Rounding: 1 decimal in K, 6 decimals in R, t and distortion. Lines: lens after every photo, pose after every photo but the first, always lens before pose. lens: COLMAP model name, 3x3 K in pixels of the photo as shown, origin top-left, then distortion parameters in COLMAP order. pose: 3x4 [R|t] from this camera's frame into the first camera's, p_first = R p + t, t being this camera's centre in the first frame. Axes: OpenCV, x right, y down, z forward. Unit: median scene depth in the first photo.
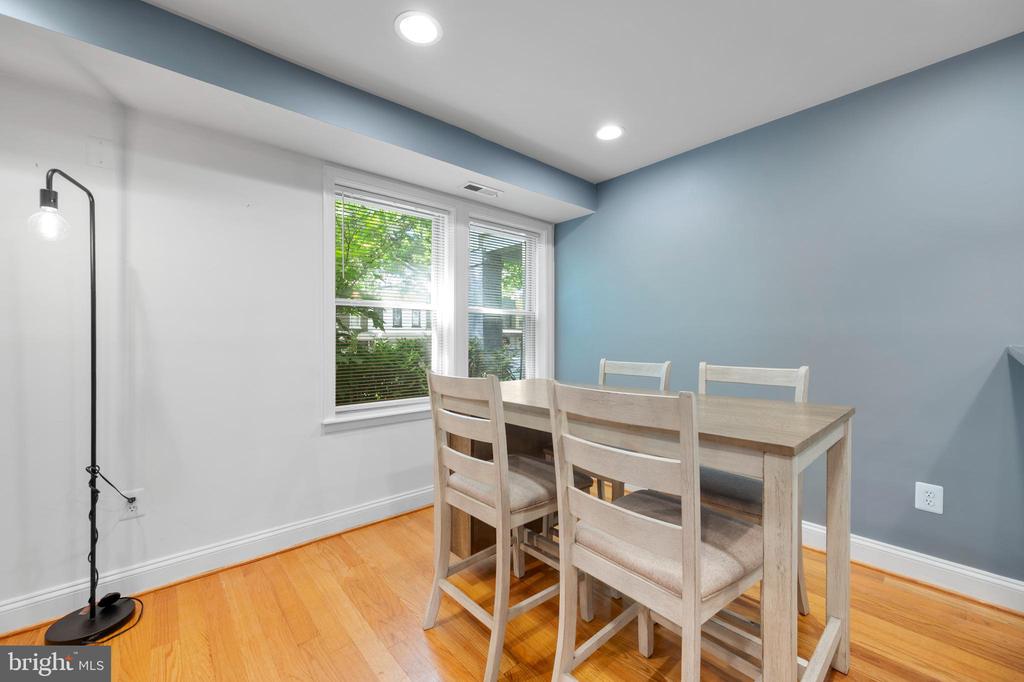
lens RADIAL K [[406.0, 0, 509.8], [0, 406.0, 343.9], [0, 0, 1]] dist [-0.004105, 0.000882]
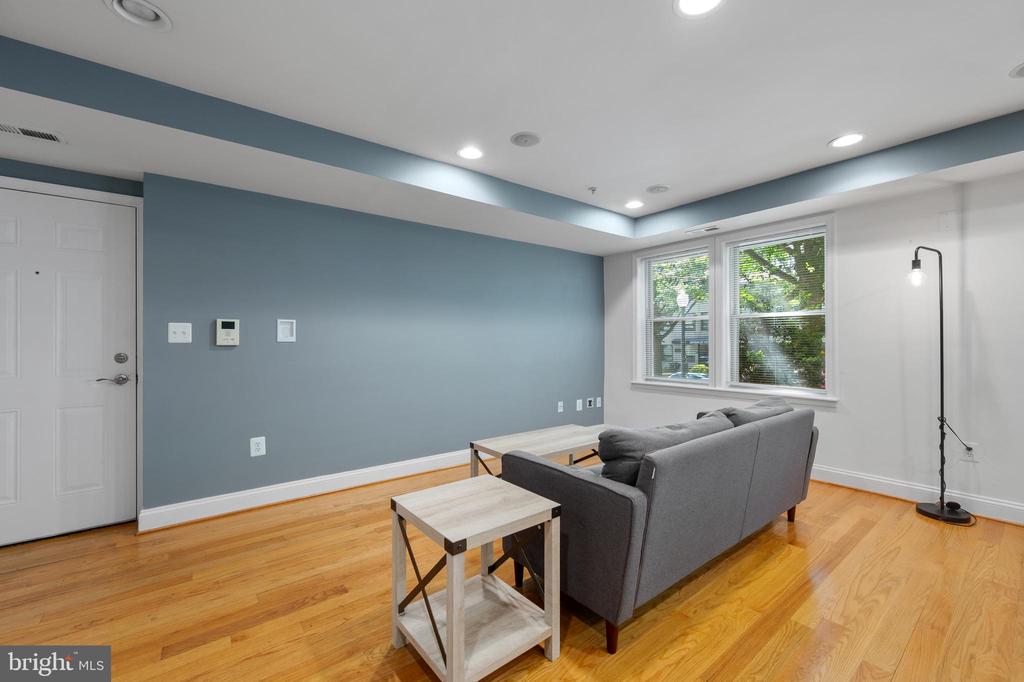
lens RADIAL K [[425.0, 0, 509.7], [0, 425.0, 341.6], [0, 0, 1]] dist [-0.001563, 0.000171]
pose [[-0.050735, -0.001754, -0.998711, 0.782859], [0.005063, 0.999985, -0.002014, -0.012467], [0.998699, -0.005159, -0.050725, -0.666747]]
